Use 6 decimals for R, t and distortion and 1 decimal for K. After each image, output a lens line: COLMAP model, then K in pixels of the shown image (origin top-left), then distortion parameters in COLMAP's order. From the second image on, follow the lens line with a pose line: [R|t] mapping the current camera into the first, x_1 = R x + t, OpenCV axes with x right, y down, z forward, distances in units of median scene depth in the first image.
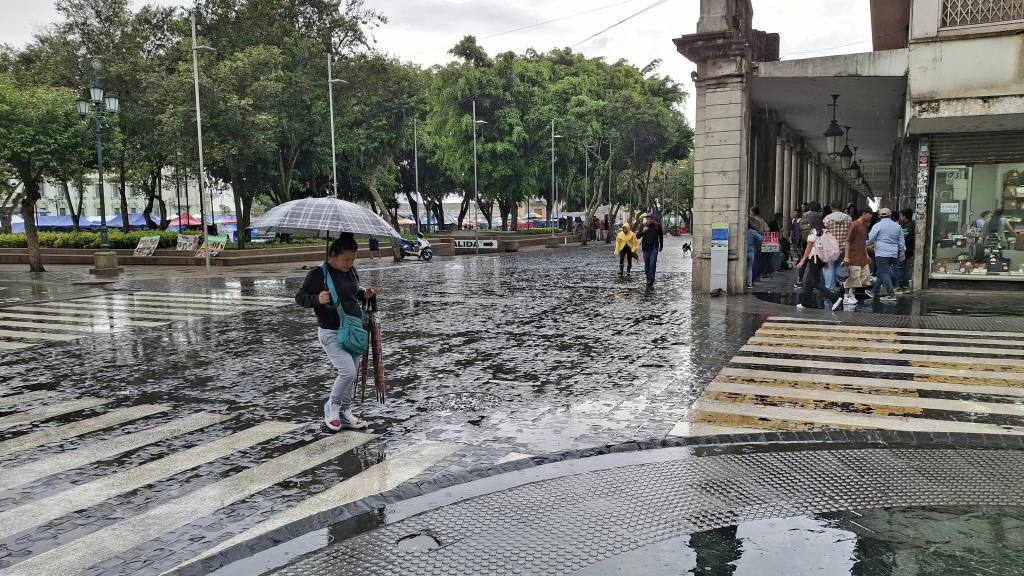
lens RADIAL K [[758.9, 0, 494.6], [0, 758.9, 303.7], [0, 0, 1]] dist [0.044016, -0.073547]
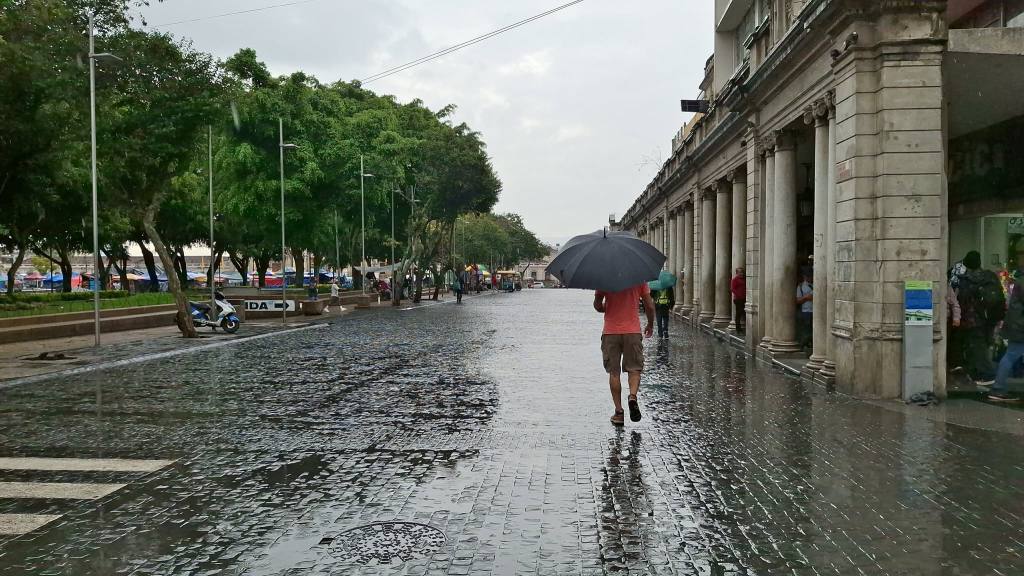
lens RADIAL K [[758.9, 0, 492.0], [0, 758.9, 287.0], [0, 0, 1]] dist [0.044016, -0.073547]
pose [[0.936699, 0.004881, 0.350102, -0.074268], [0.029353, 0.995288, -0.092411, -0.017954], [-0.348904, 0.096838, 0.932142, 0.183031]]
